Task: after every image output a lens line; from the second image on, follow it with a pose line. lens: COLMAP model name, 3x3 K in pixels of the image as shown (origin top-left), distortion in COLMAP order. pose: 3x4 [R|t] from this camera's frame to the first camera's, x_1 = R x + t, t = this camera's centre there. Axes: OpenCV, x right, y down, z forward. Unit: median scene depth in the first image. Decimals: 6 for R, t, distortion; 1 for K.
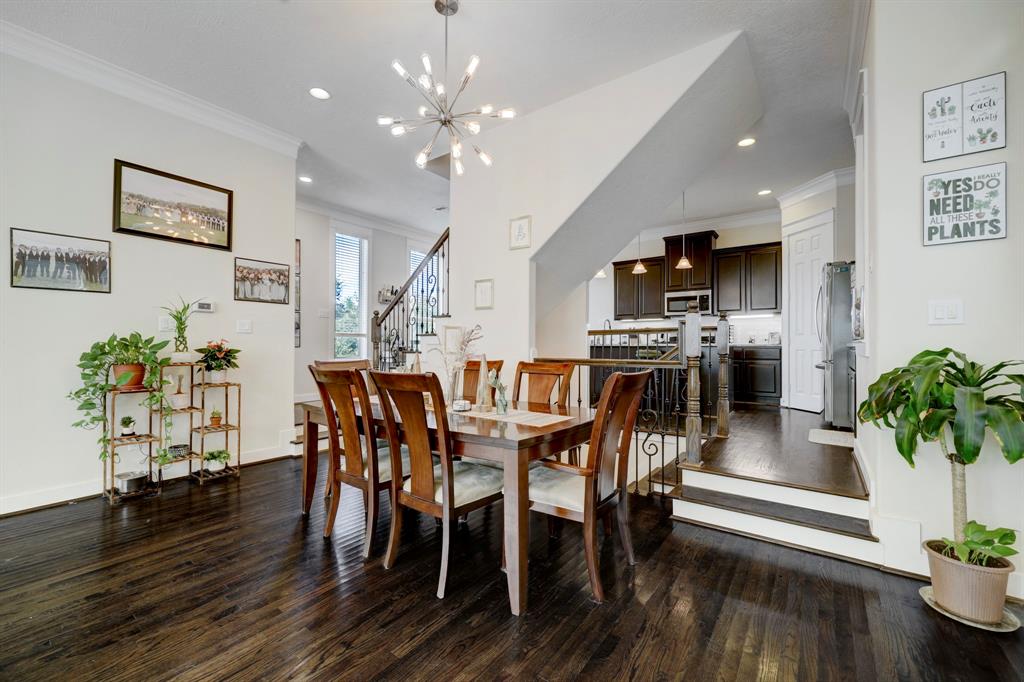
lens RADIAL K [[428.1, 0, 512.0], [0, 428.1, 341.0], [0, 0, 1]] dist [-0.000879, -0.000130]
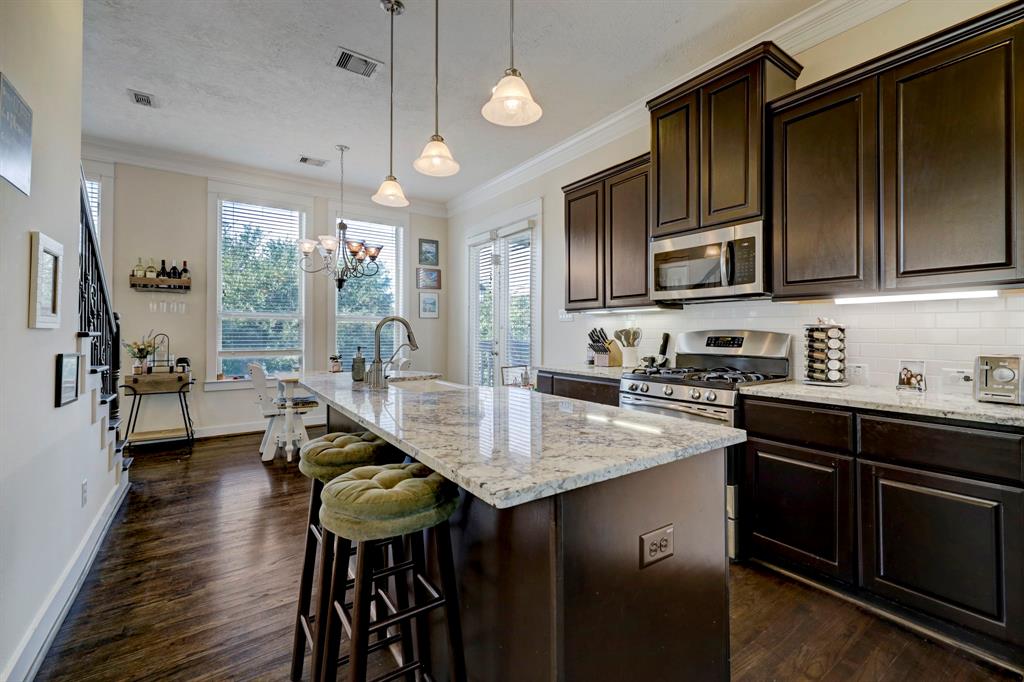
lens RADIAL K [[434.0, 0, 513.1], [0, 434.0, 322.4], [0, 0, 1]] dist [-0.000685, -0.000049]
pose [[0.948185, -0.004460, -0.317687, 0.384005], [0.002145, 0.999969, -0.007636, -0.037805], [0.317711, 0.006559, 0.948165, 0.609770]]
